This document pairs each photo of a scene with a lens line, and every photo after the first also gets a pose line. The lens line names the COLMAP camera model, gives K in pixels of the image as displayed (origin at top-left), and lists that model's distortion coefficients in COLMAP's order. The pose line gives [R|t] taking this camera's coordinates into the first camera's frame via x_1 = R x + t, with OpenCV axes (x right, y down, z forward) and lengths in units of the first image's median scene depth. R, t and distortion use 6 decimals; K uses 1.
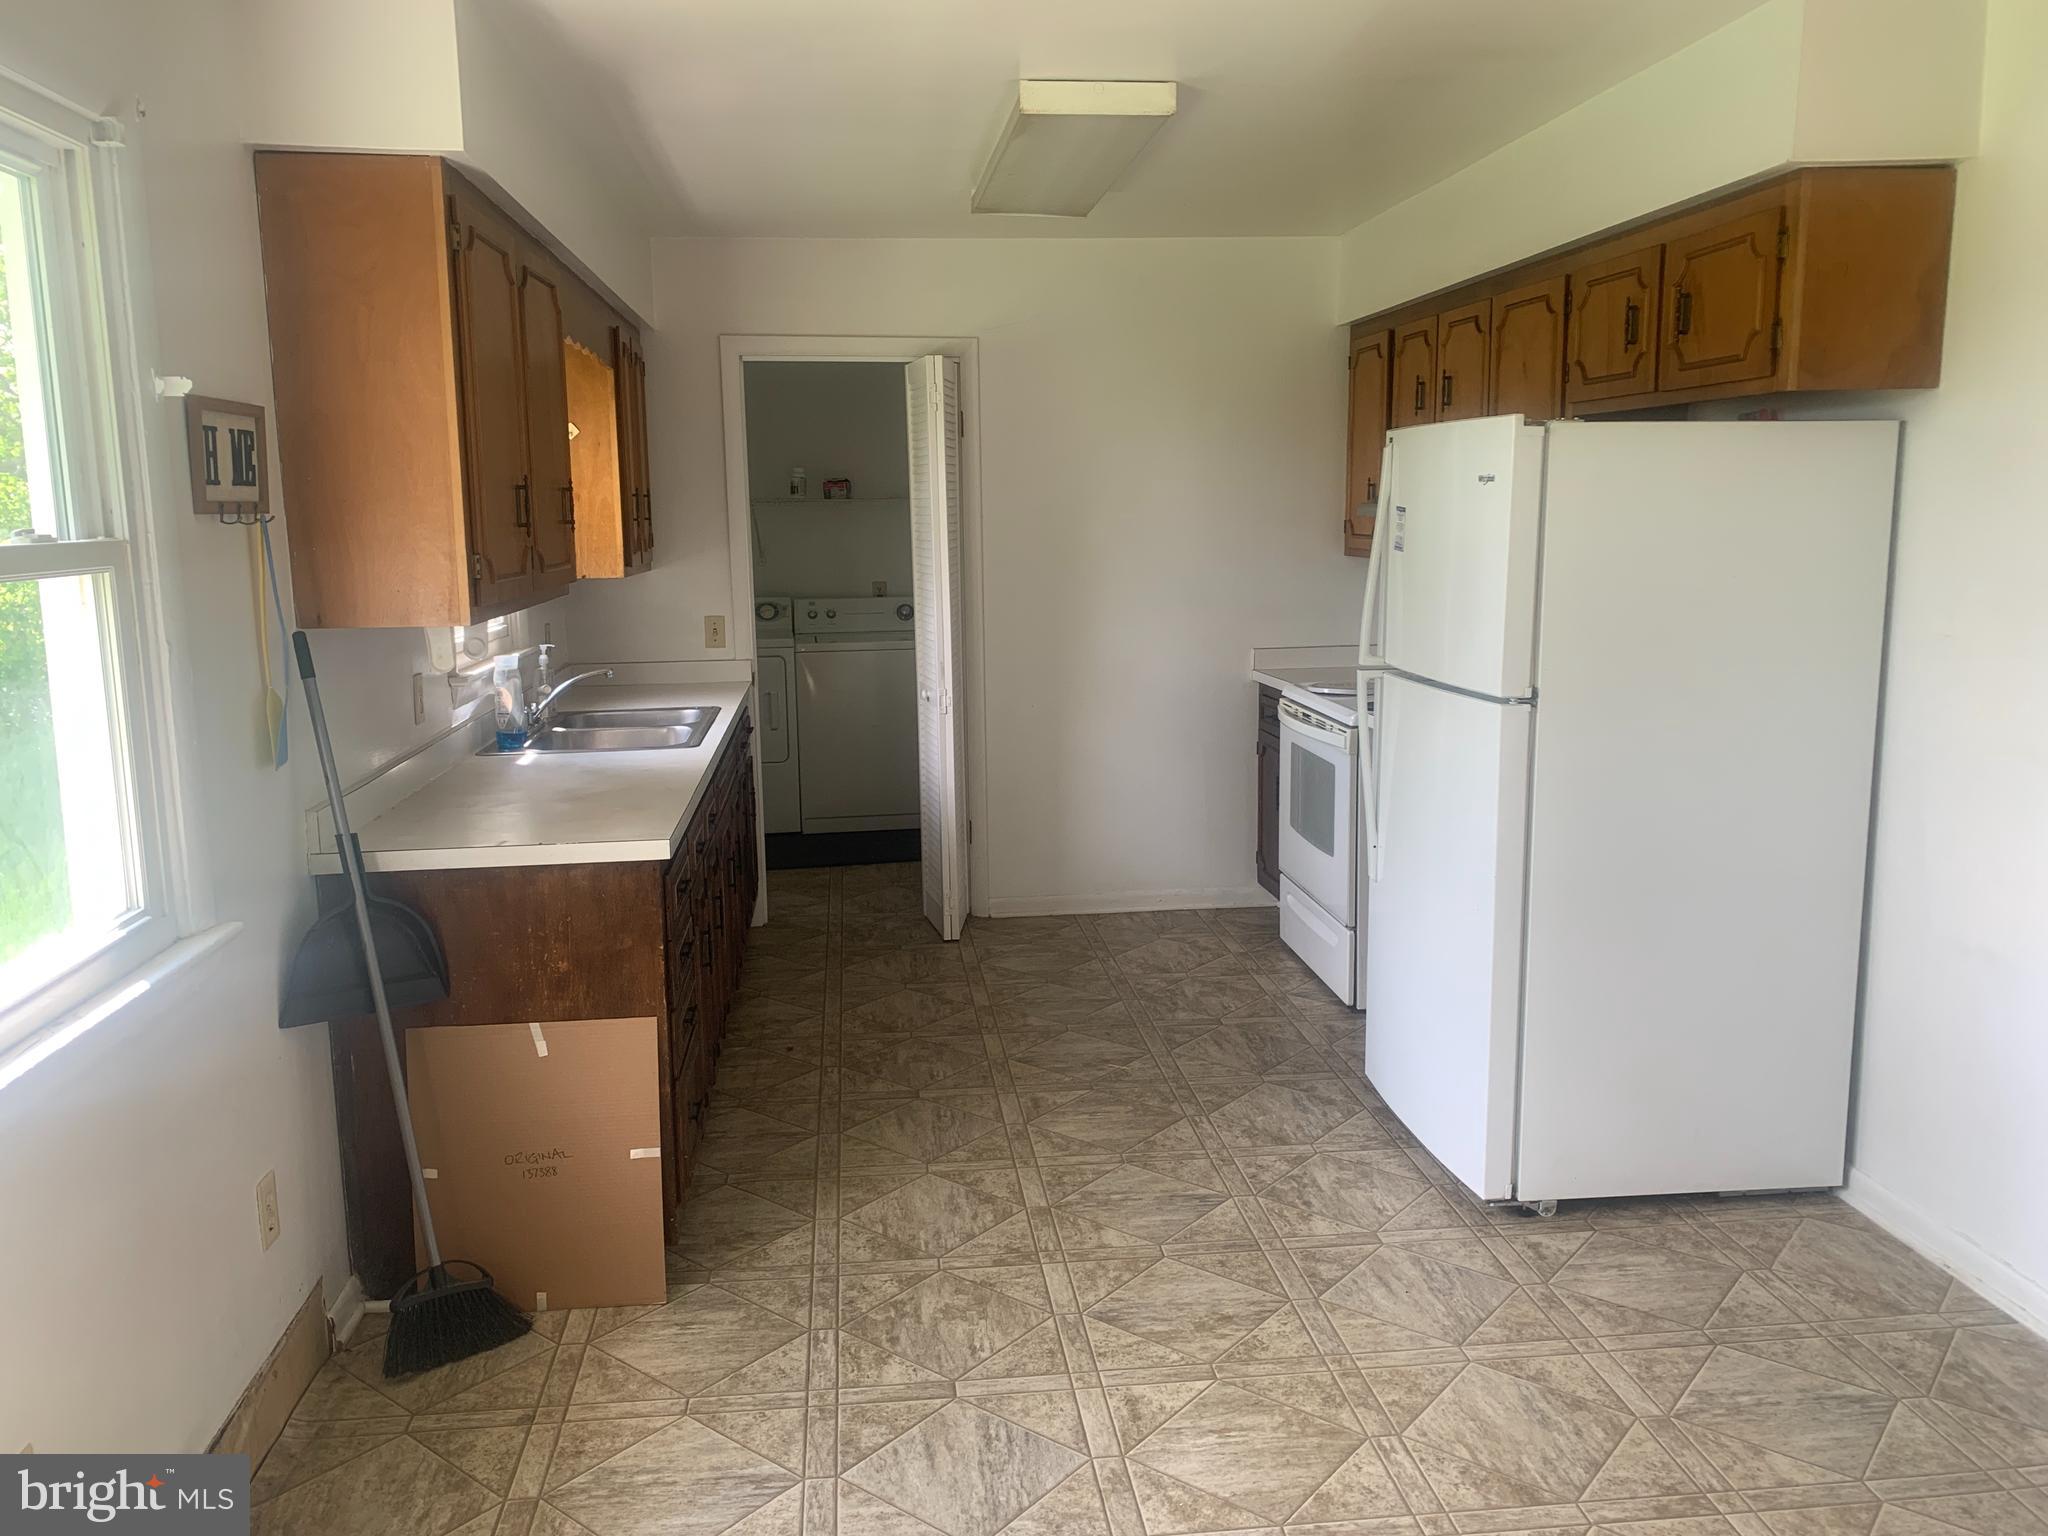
lens RADIAL K [[1575.8, 0, 1016.4], [0, 1575.8, 767.5], [0, 0, 1]] dist [0.098326, 0.000196]
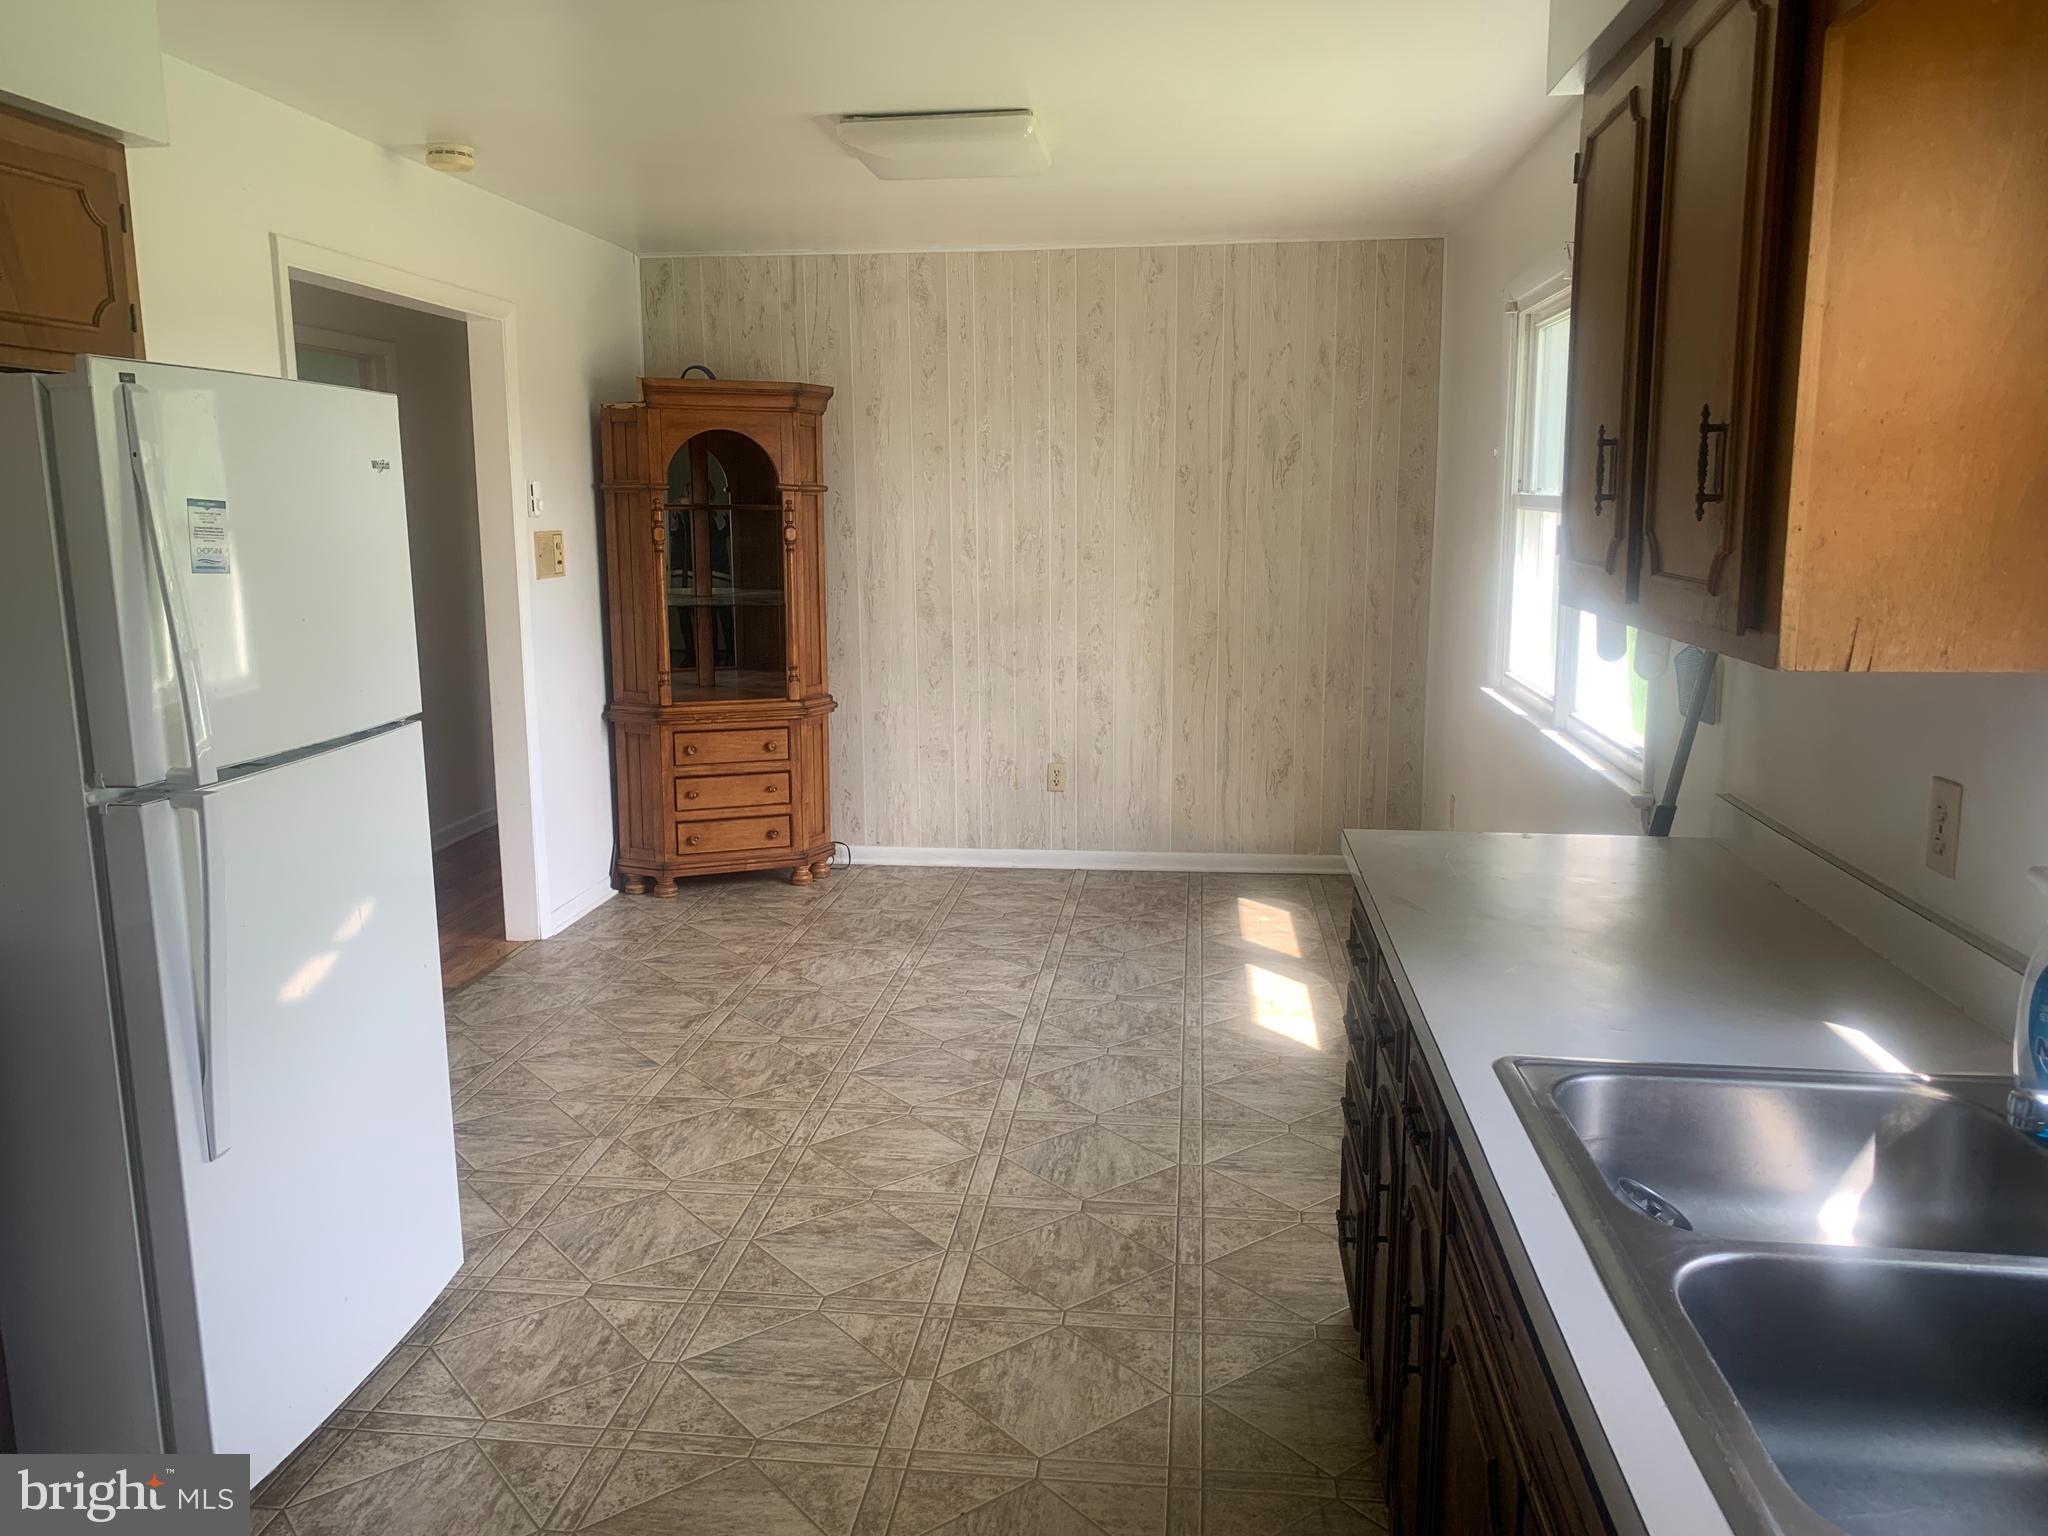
lens RADIAL K [[1575.8, 0, 1016.4], [0, 1575.8, 767.5], [0, 0, 1]] dist [0.098326, 0.000196]
pose [[-0.974154, -0.015917, 0.225323, -0.236438], [0.060690, 0.942393, 0.328956, -0.303548], [-0.217579, 0.334128, -0.917070, 1.846208]]
